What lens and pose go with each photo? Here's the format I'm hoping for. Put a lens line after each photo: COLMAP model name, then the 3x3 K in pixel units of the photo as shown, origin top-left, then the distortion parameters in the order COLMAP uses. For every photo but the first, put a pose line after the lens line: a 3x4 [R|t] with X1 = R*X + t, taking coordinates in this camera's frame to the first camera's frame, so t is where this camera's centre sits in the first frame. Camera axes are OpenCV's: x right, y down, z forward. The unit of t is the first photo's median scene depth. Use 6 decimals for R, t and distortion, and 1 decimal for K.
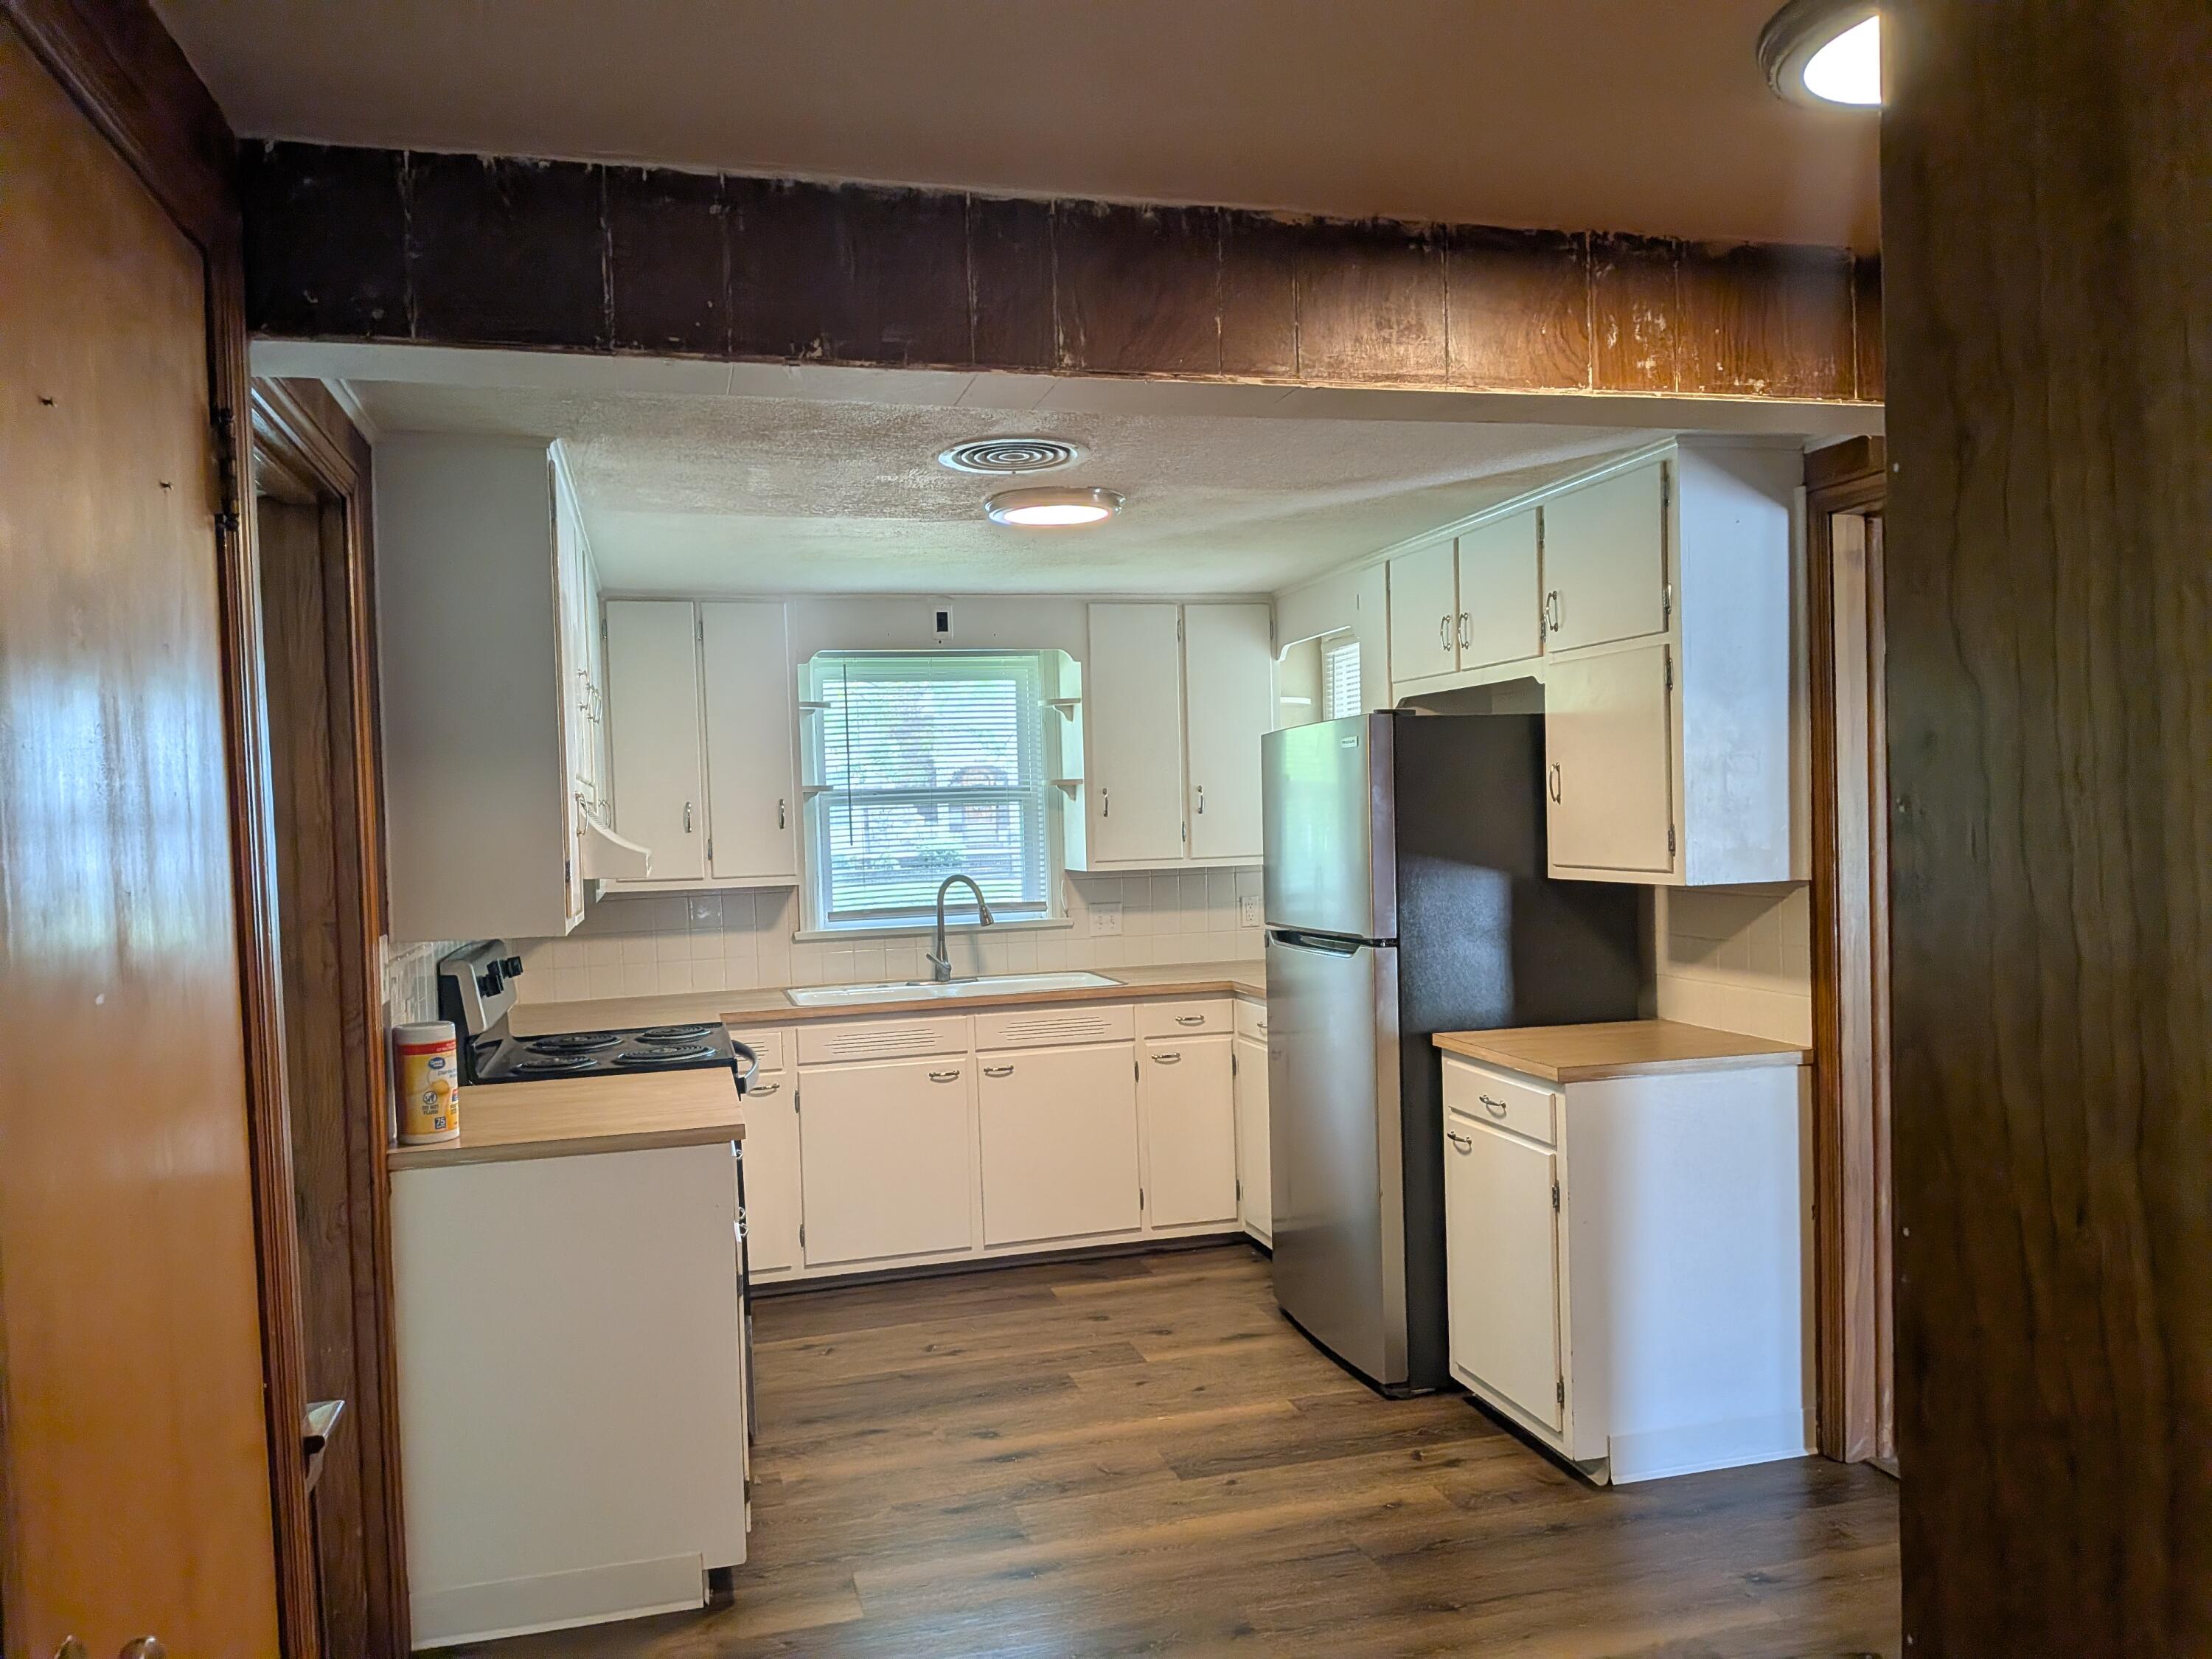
lens RADIAL K [[1606.1, 0, 1084.8], [0, 1606.1, 848.3], [0, 0, 1]] dist [0.070742, -0.014068]
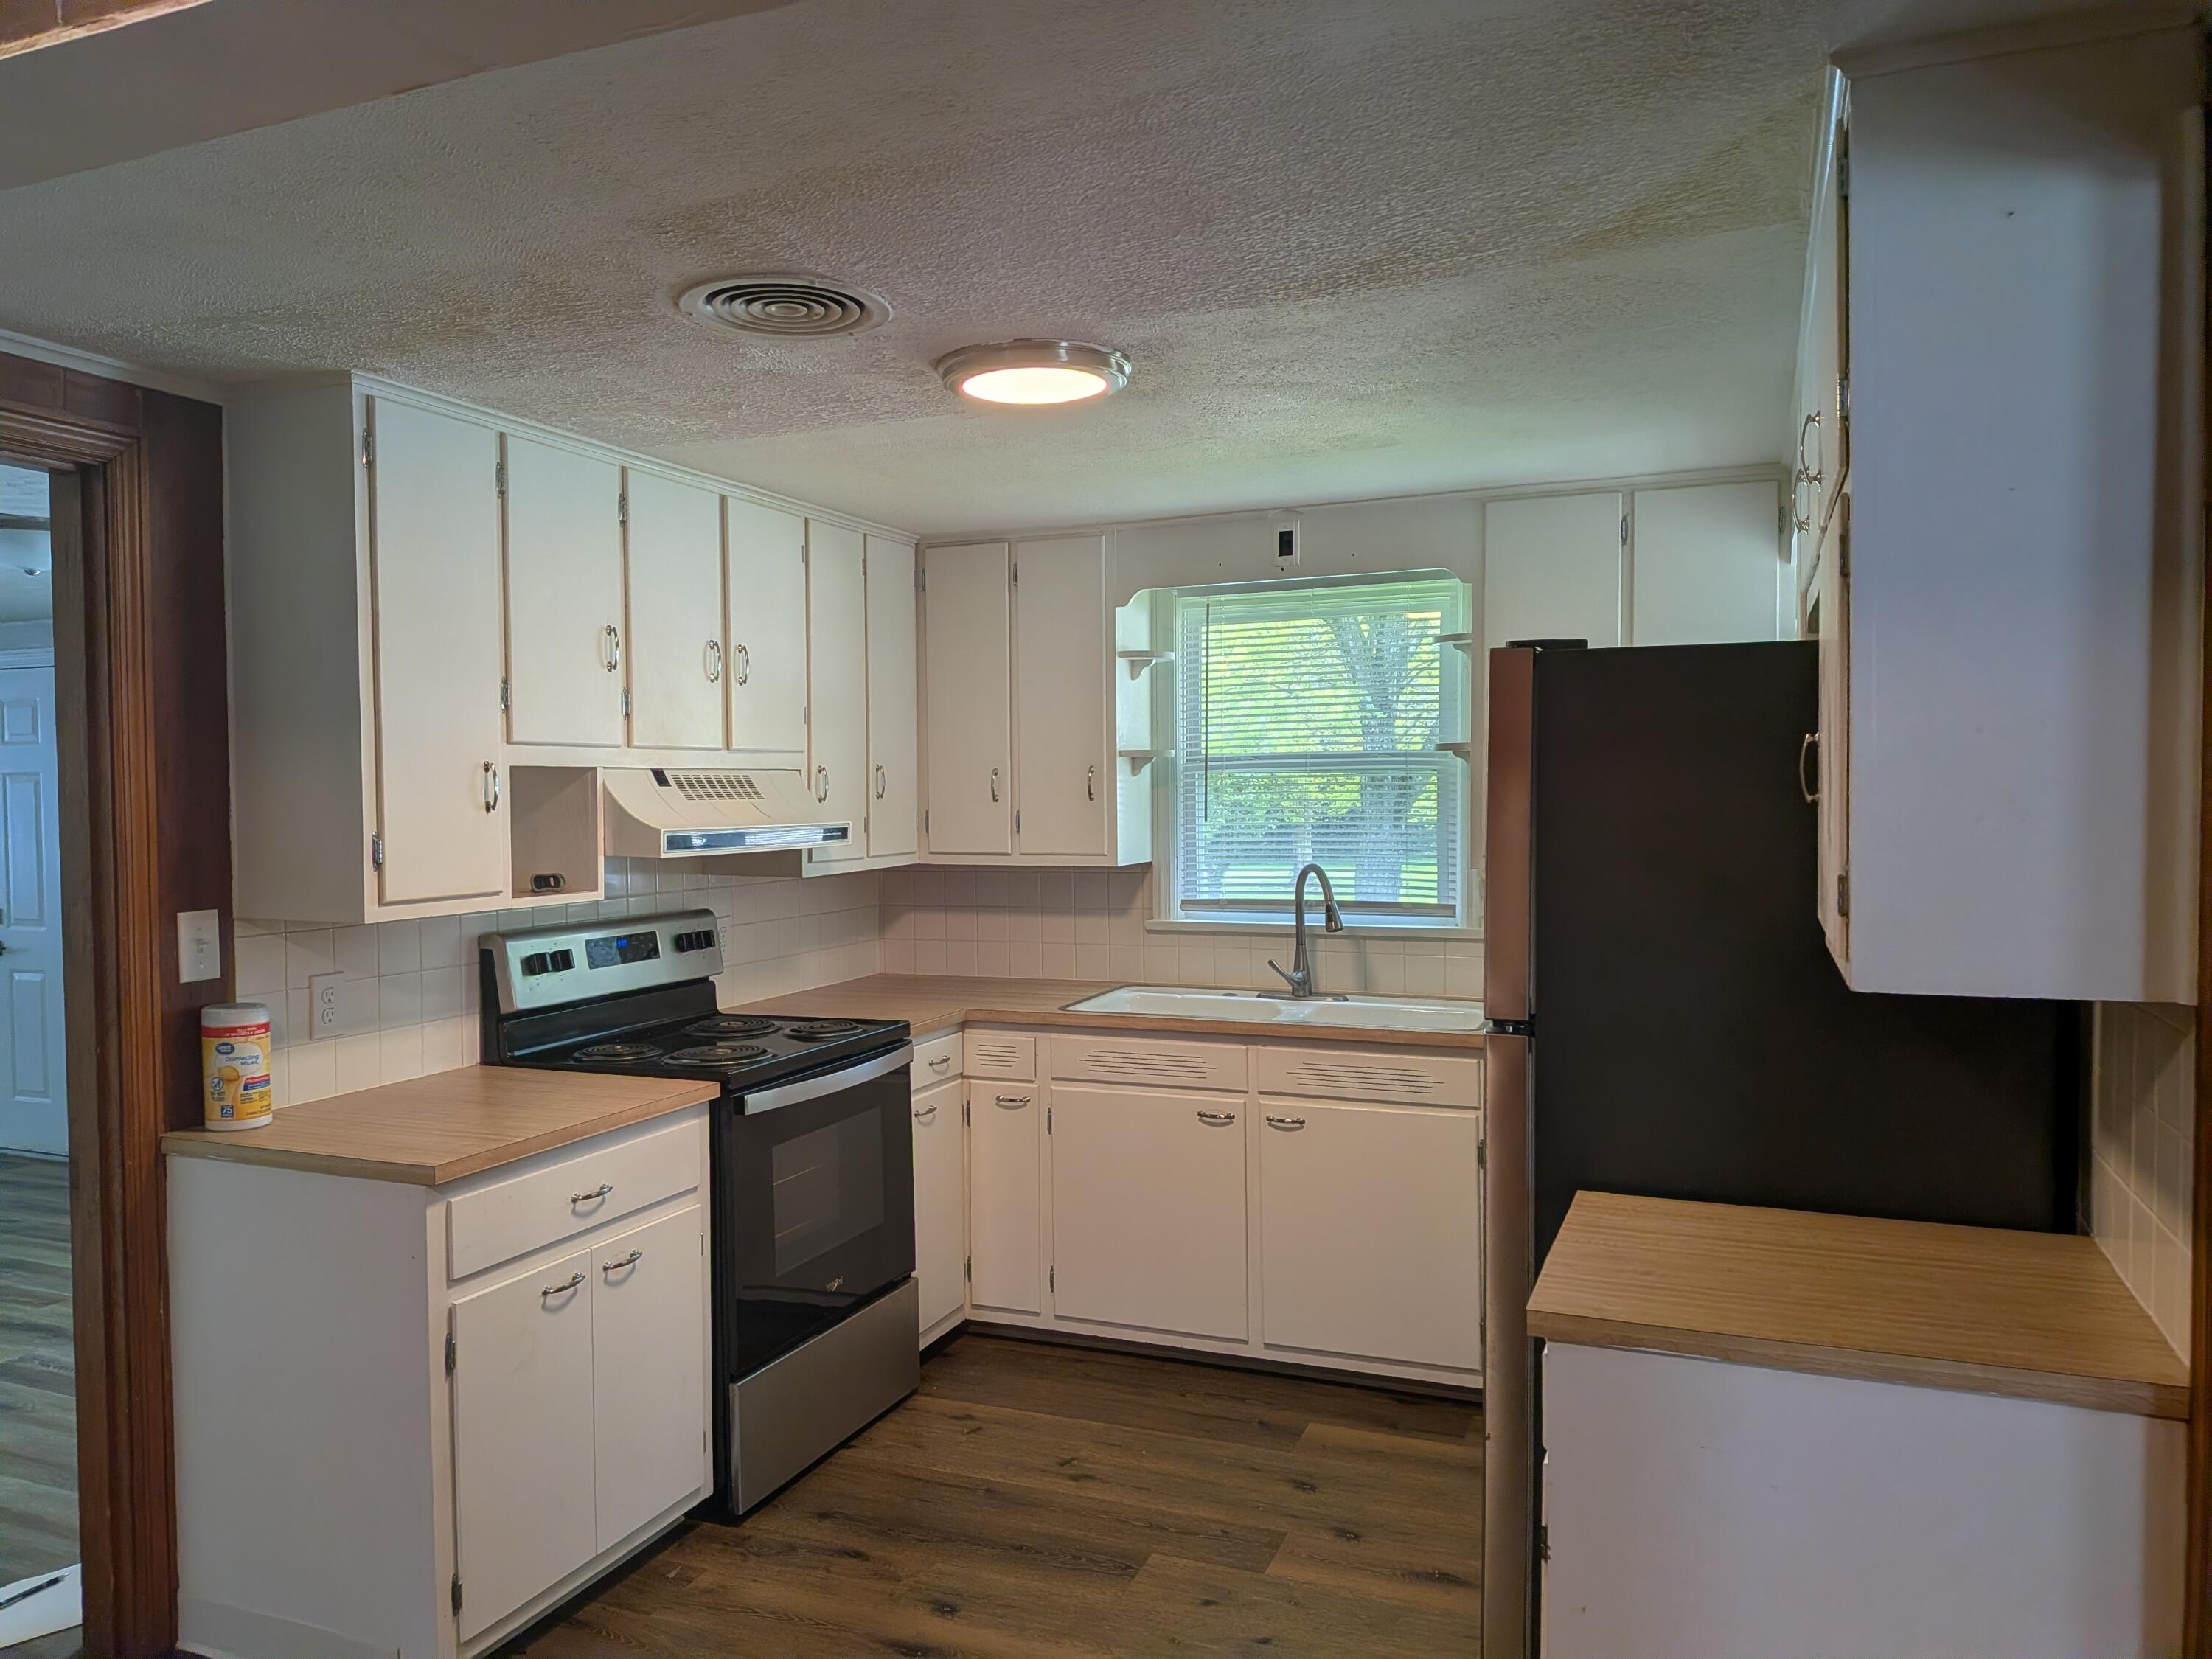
lens RADIAL K [[1606.1, 0, 1104.8], [0, 1606.1, 812.2], [0, 0, 1]] dist [0.070742, -0.014068]
pose [[0.778292, 0.032150, -0.627079, 0.359389], [-0.025582, 0.999483, 0.019493, -0.022915], [0.627381, 0.000871, 0.778712, 0.342991]]
